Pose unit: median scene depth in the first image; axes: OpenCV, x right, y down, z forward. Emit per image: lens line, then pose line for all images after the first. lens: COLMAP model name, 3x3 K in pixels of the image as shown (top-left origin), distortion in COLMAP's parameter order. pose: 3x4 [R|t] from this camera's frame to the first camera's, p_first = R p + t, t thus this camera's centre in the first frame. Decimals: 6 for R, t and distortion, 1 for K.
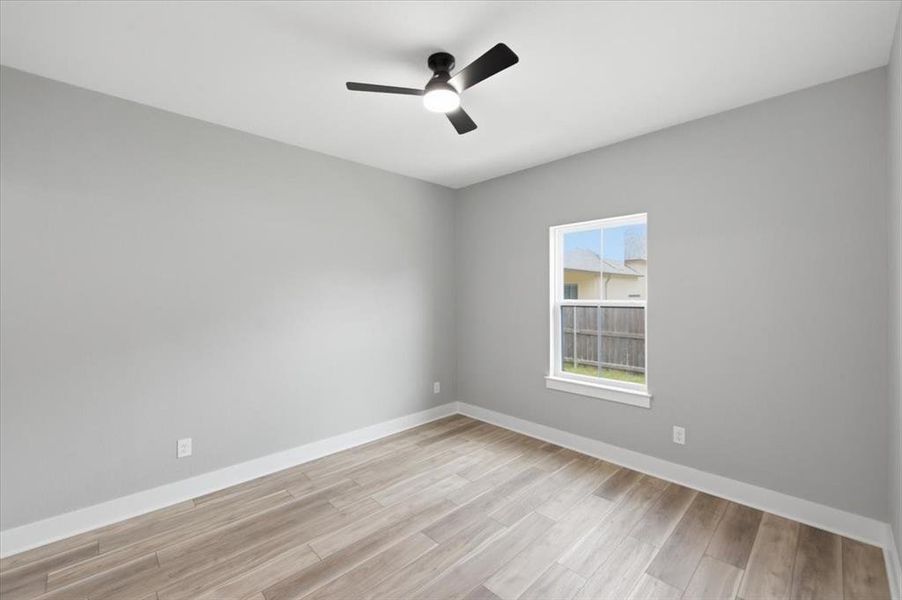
lens RADIAL K [[374.1, 0, 452.7], [0, 374.1, 296.0], [0, 0, 1]] dist [-0.000210, -0.000238]
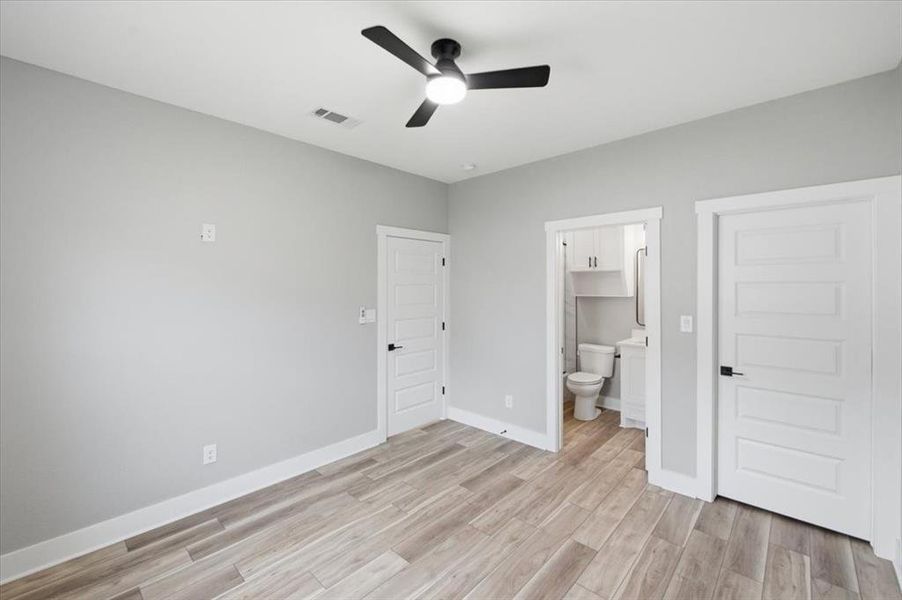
lens RADIAL K [[374.1, 0, 452.7], [0, 374.1, 294.9], [0, 0, 1]] dist [-0.000210, -0.000238]
pose [[-0.999164, 0.007383, -0.040207, -0.008280], [0.007021, 0.999934, 0.009123, -0.034588], [0.040271, 0.008833, -0.999150, 2.031095]]
